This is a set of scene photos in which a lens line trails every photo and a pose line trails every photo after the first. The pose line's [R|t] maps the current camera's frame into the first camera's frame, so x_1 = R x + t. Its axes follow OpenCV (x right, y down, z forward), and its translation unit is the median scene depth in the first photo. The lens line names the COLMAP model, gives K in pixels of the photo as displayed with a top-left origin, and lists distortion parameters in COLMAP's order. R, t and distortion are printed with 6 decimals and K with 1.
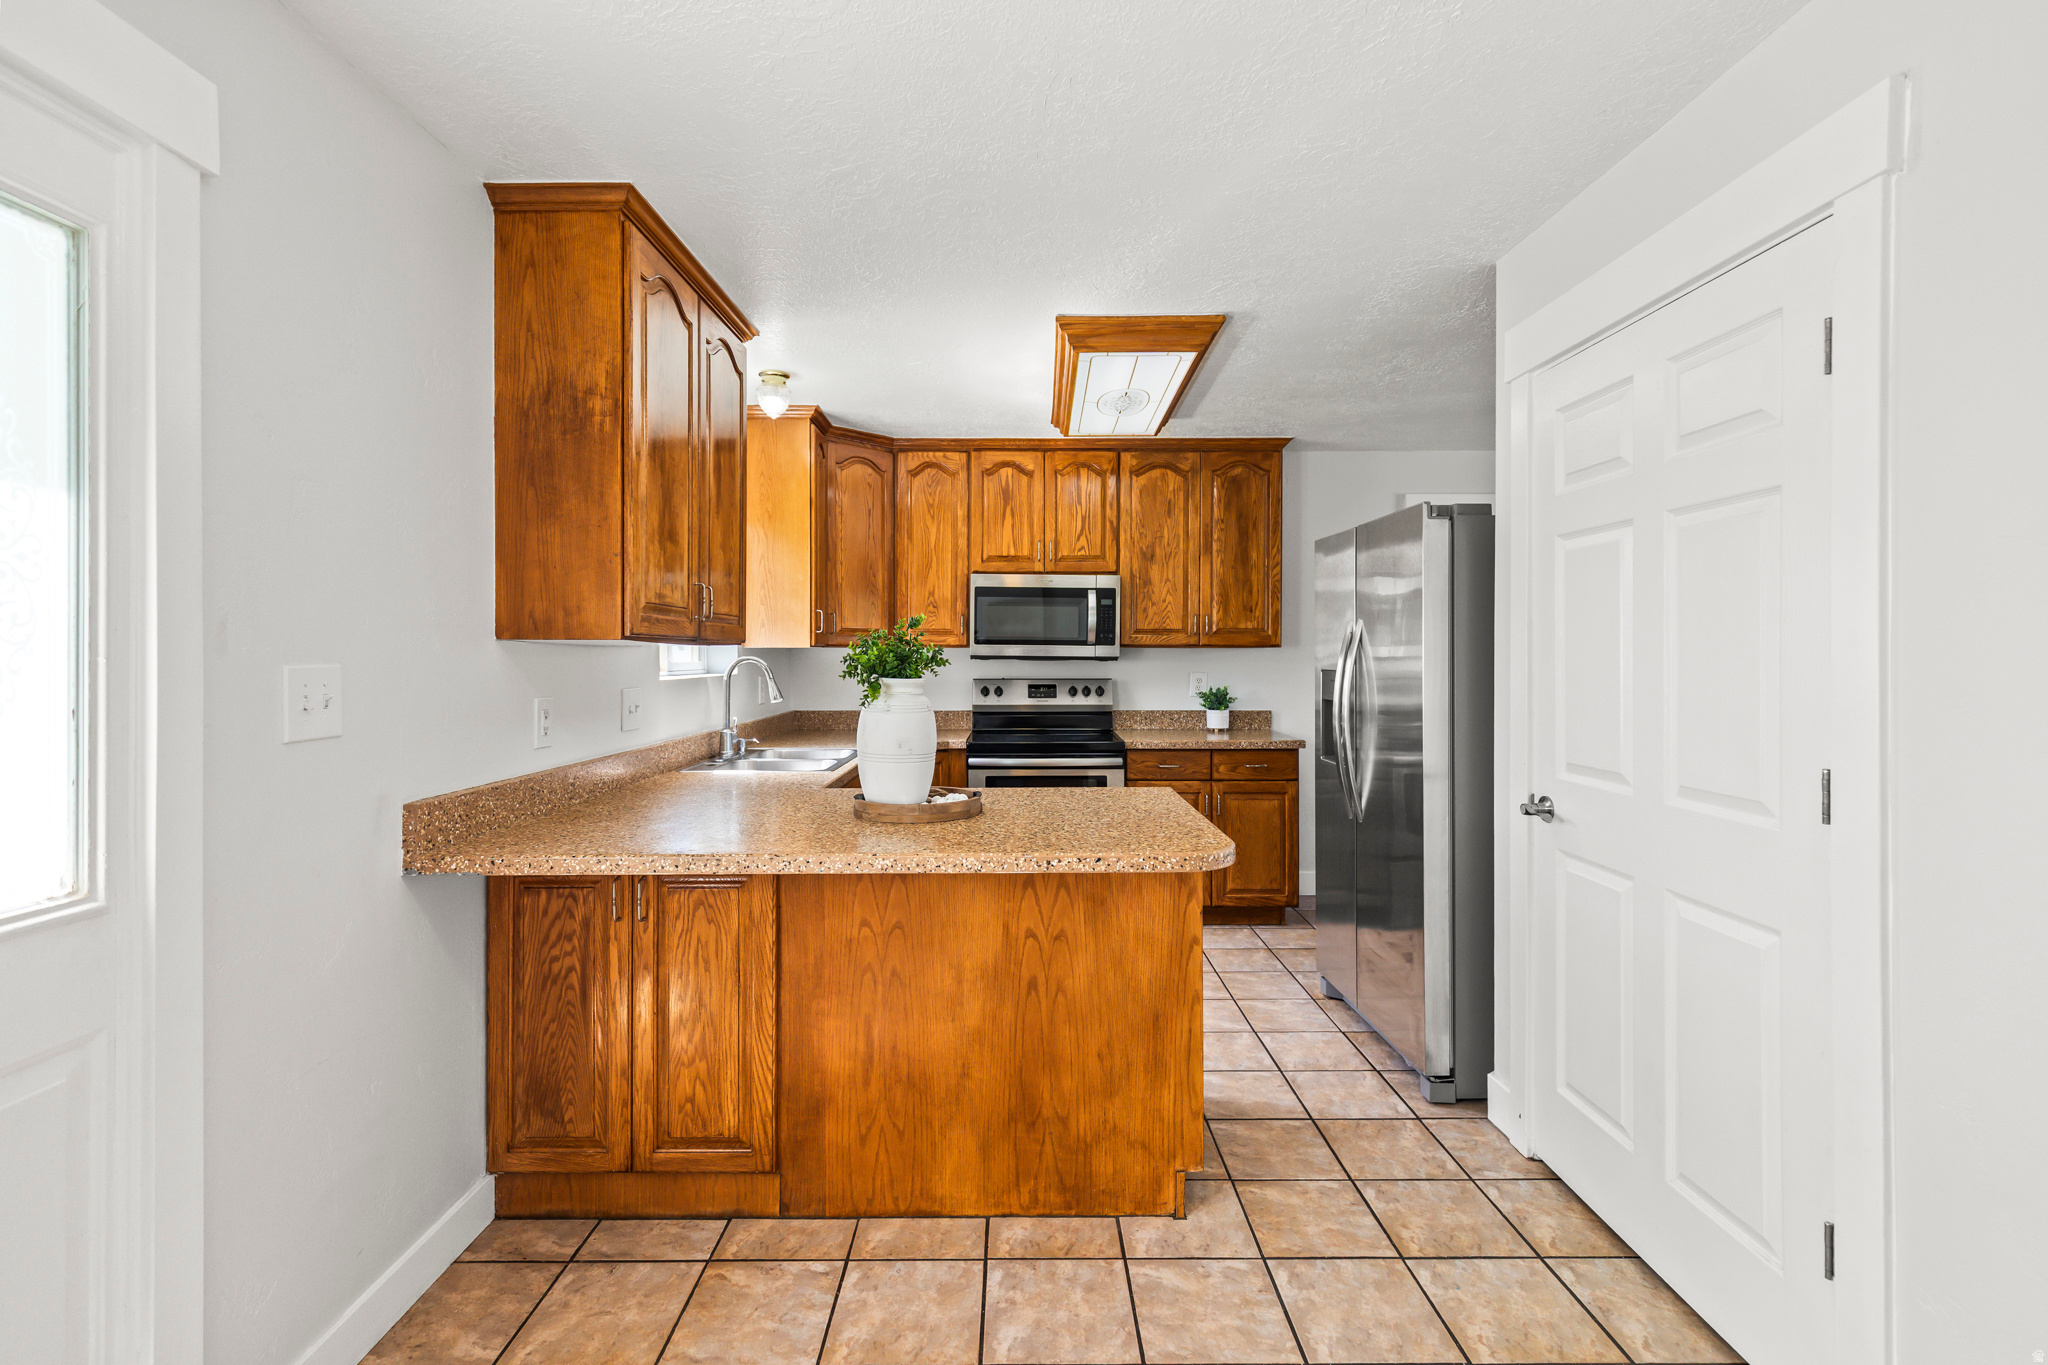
lens RADIAL K [[920.2, 0, 1014.4], [0, 920.2, 655.3], [0, 0, 1]] dist [0.003471, -0.000154]
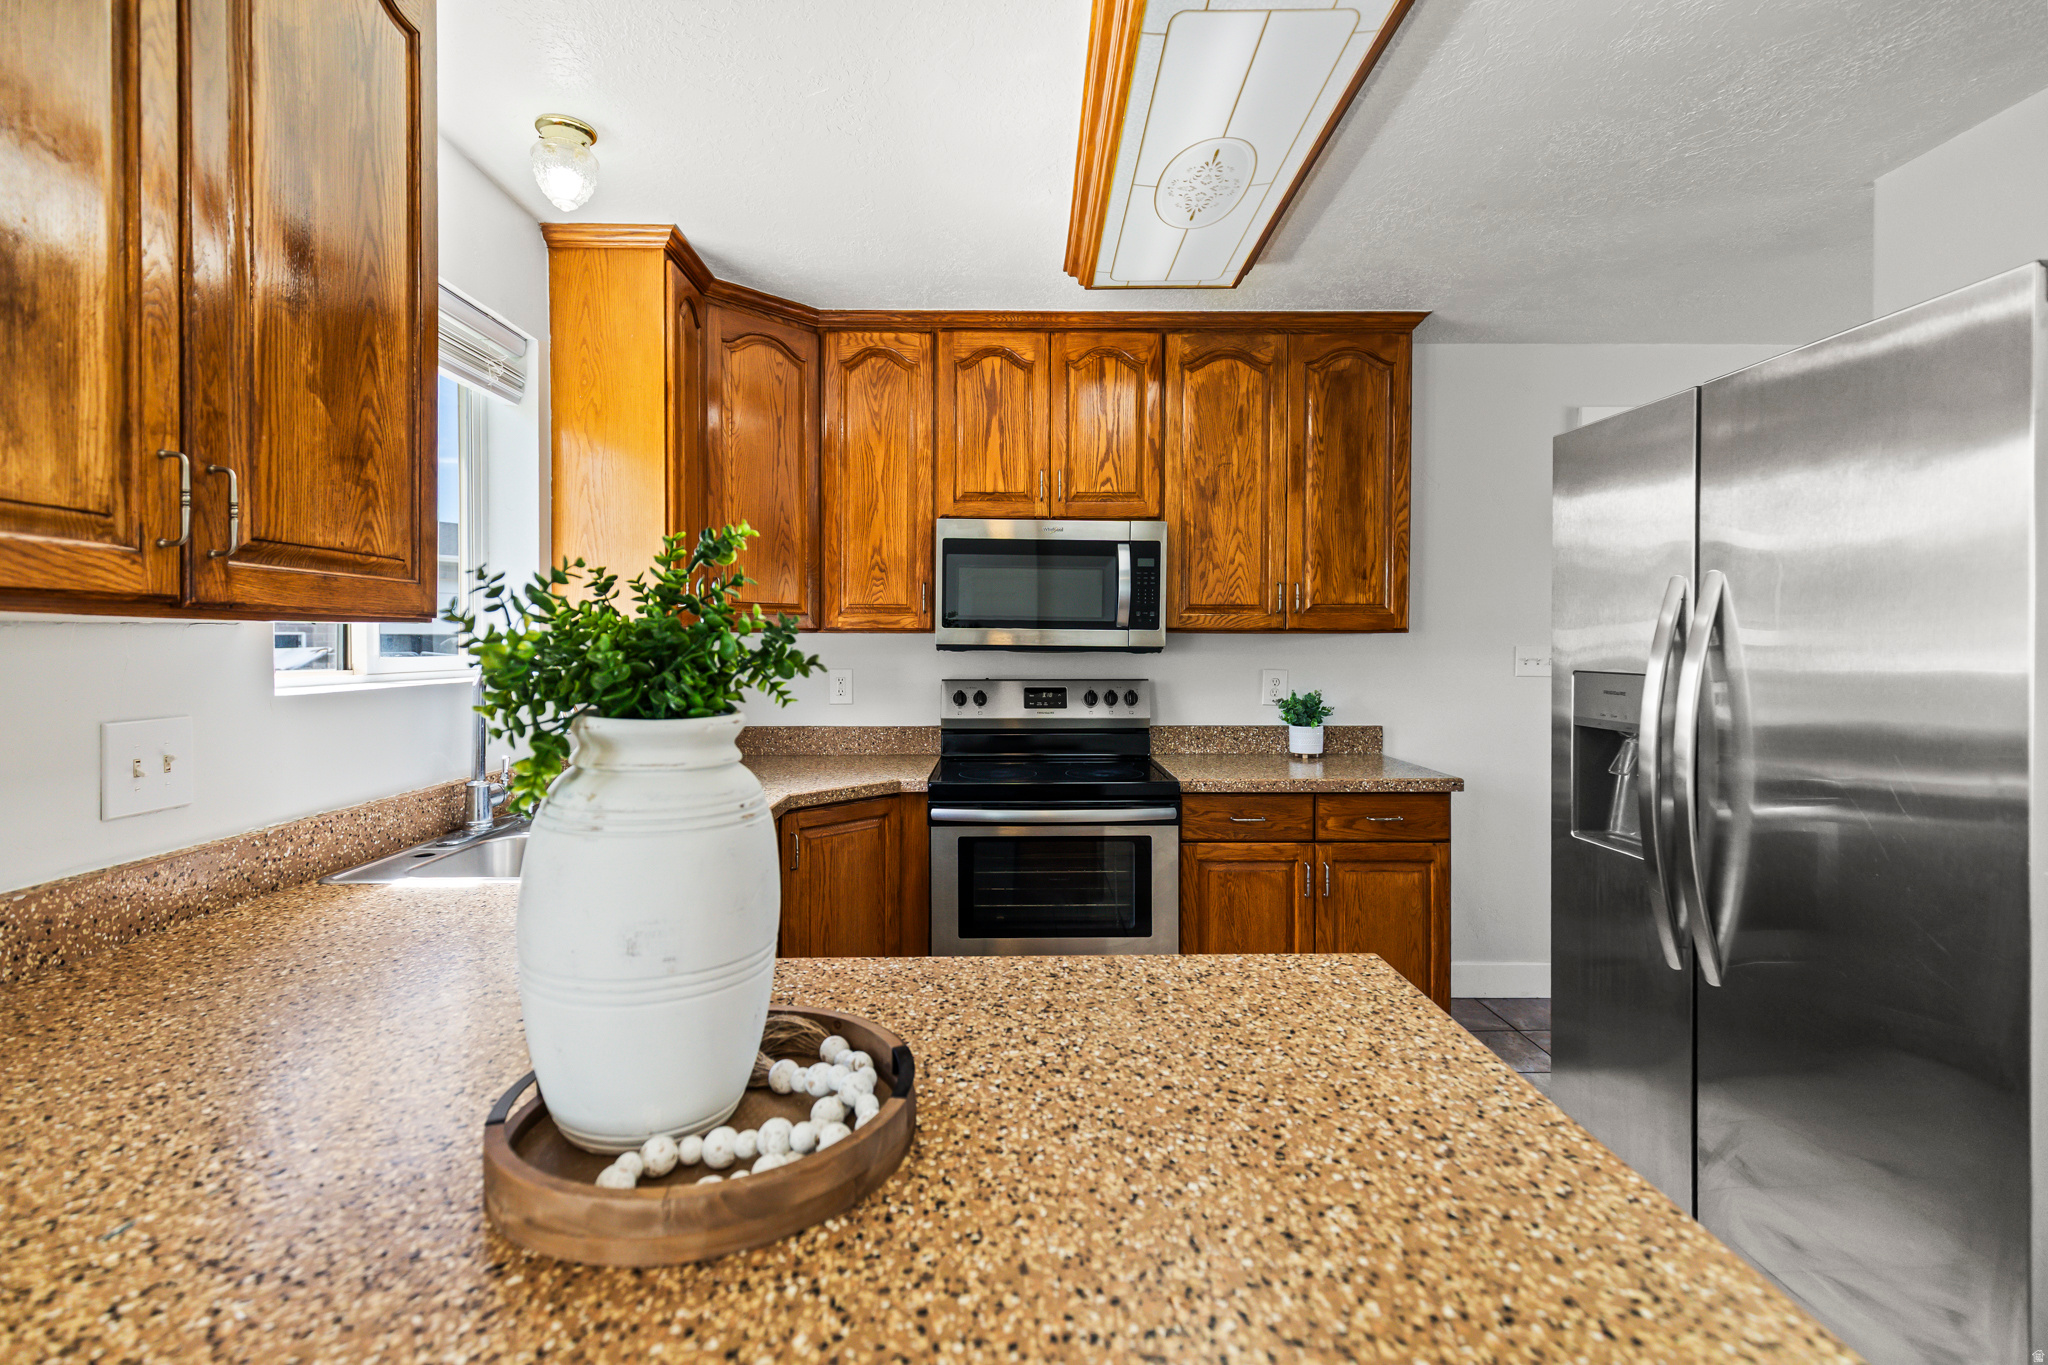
lens RADIAL K [[926.4, 0, 1012.8], [0, 926.4, 652.9], [0, 0, 1]] dist [0.002377, 0.000055]
pose [[0.999895, 0.000021, 0.014457, -0.003698], [-0.000156, 0.999956, 0.009373, -0.000164], [-0.014457, -0.009375, 0.999852, 0.386640]]
